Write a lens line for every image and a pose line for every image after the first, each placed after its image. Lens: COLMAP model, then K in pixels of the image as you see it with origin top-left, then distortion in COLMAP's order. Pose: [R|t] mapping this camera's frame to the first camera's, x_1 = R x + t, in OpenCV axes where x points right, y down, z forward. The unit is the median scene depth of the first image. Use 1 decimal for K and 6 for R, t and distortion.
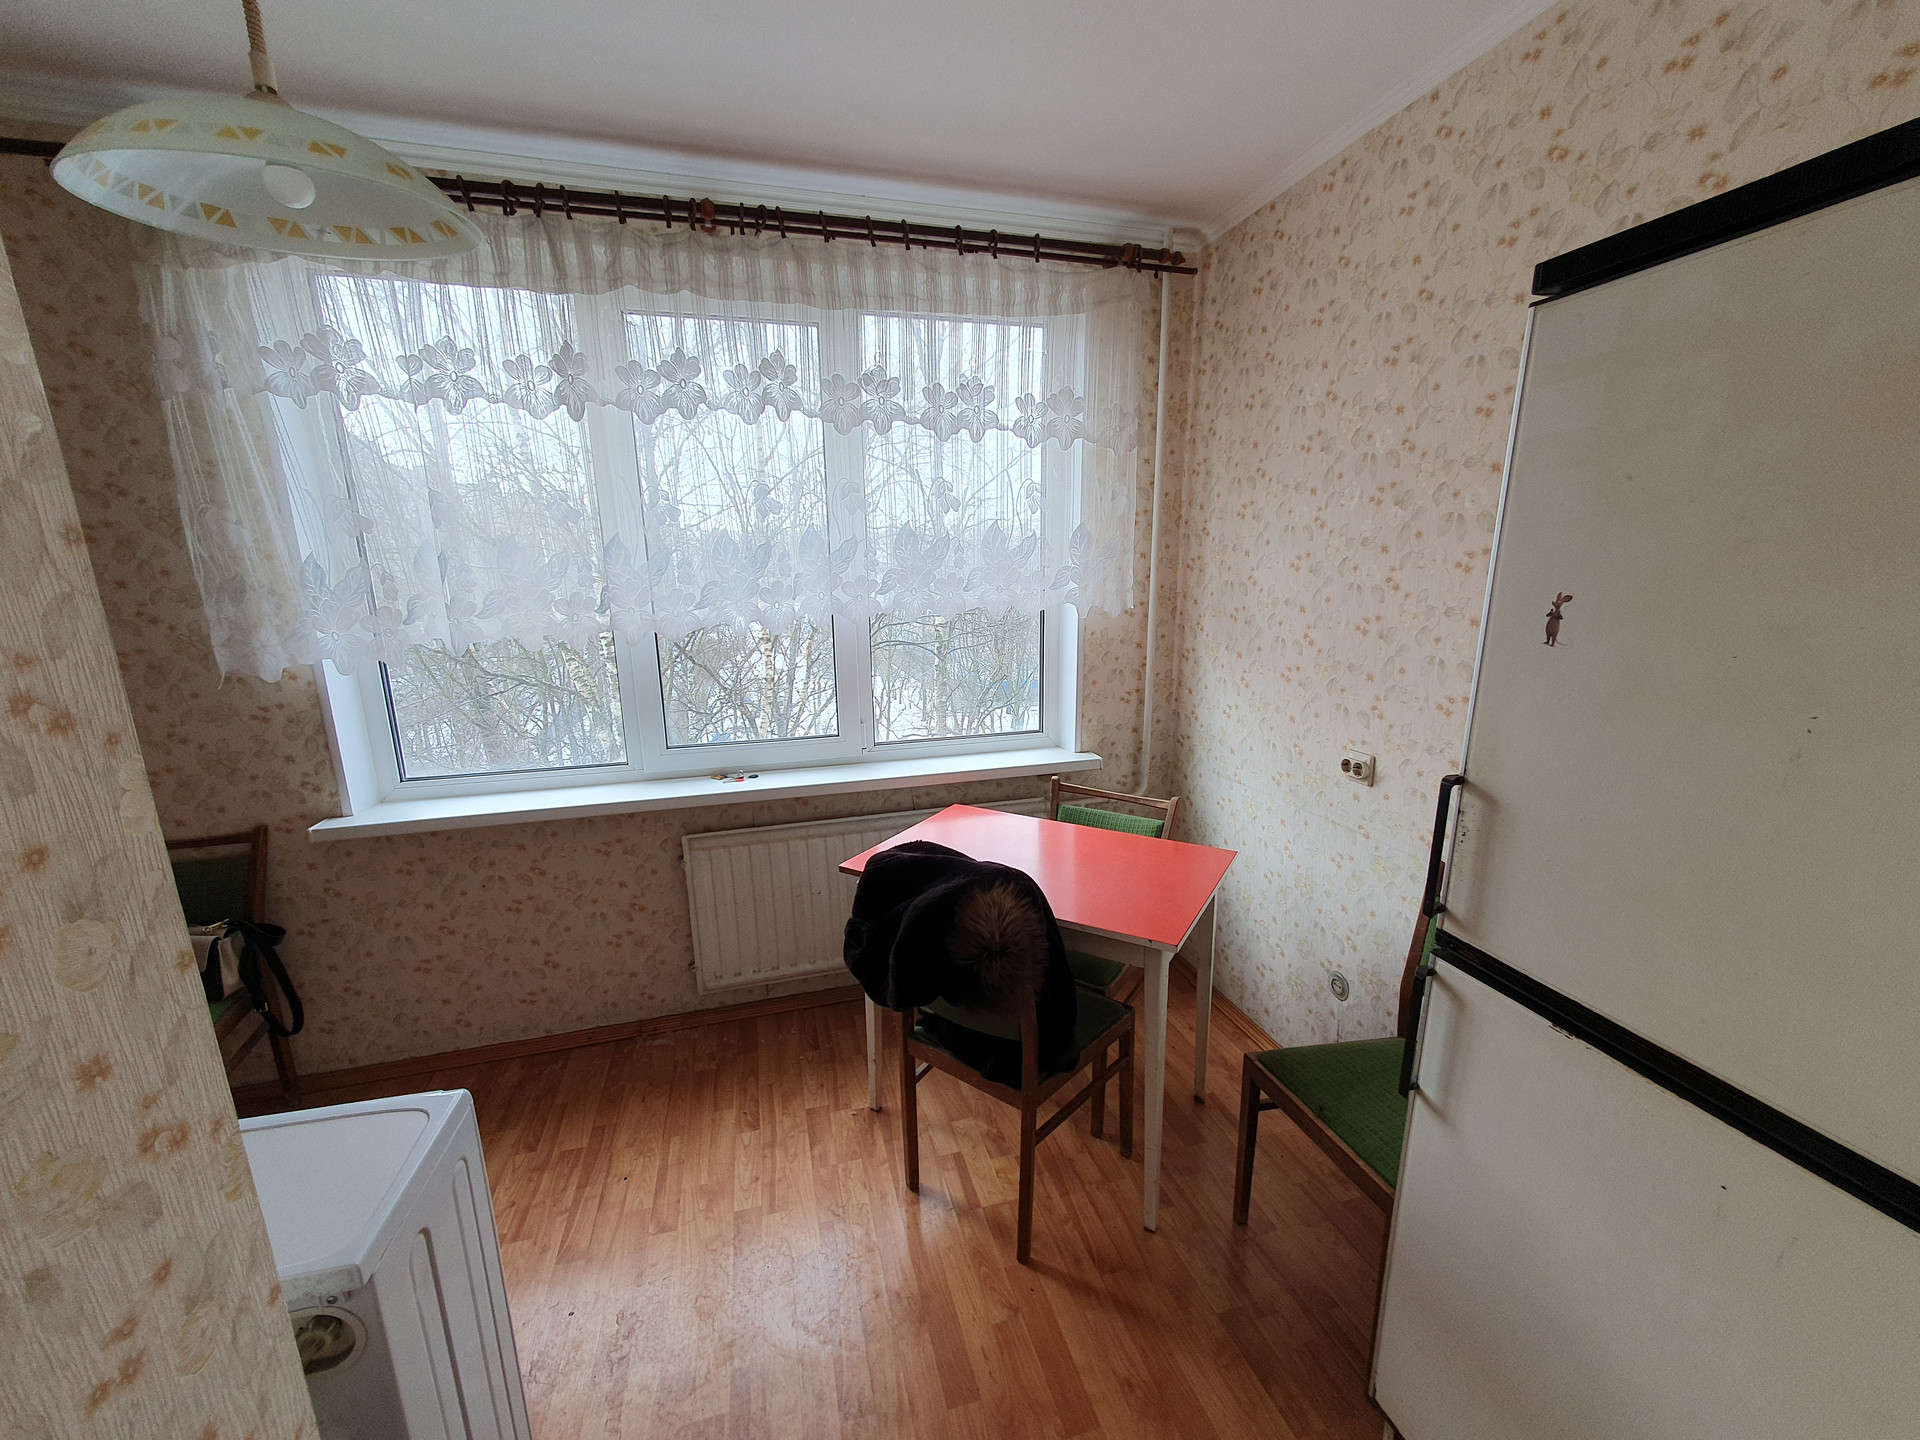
lens RADIAL K [[751.7, 0, 961.2], [0, 751.7, 732.6], [0, 0, 1]] dist [0.001373, 0.000369]
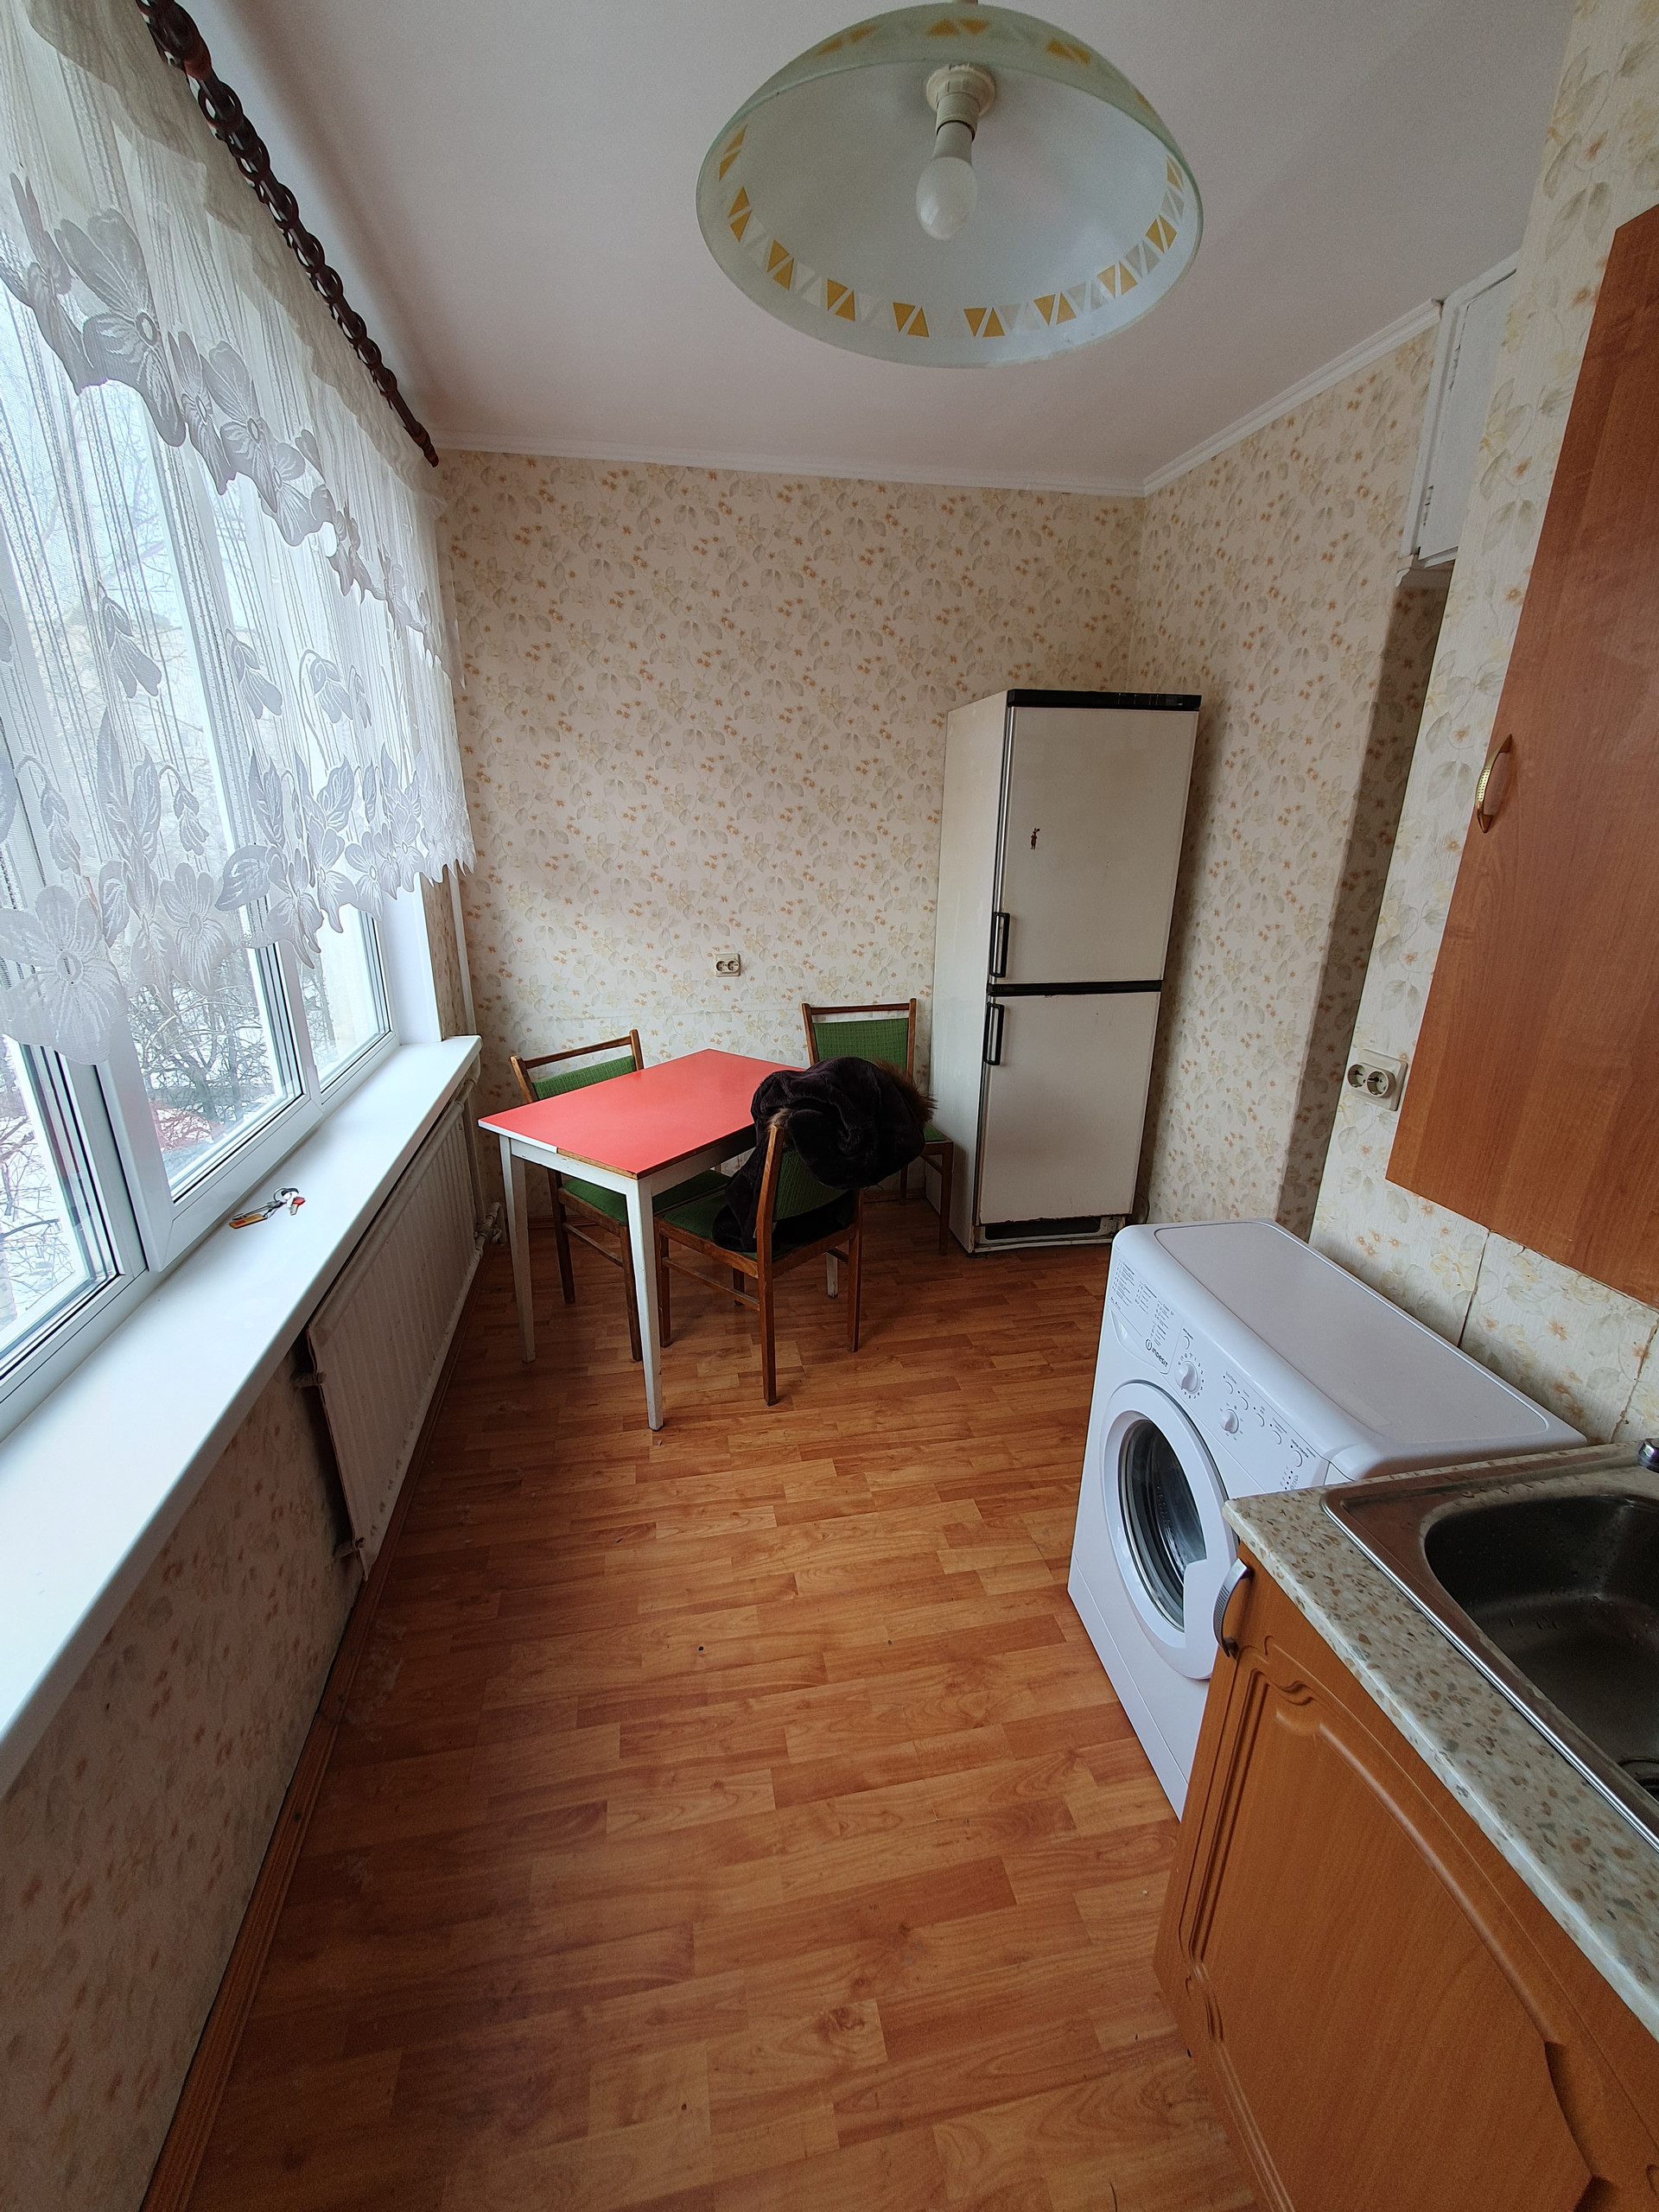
lens RADIAL K [[866.1, 0, 818.2], [0, 866.1, 1106.2], [0, 0, 1]] dist [0.001373, 0.000369]
pose [[0.089391, -0.308361, 0.947060, -1.079177], [0.210374, 0.935259, 0.284662, -0.133526], [-0.973526, 0.173790, 0.148475, 0.657350]]
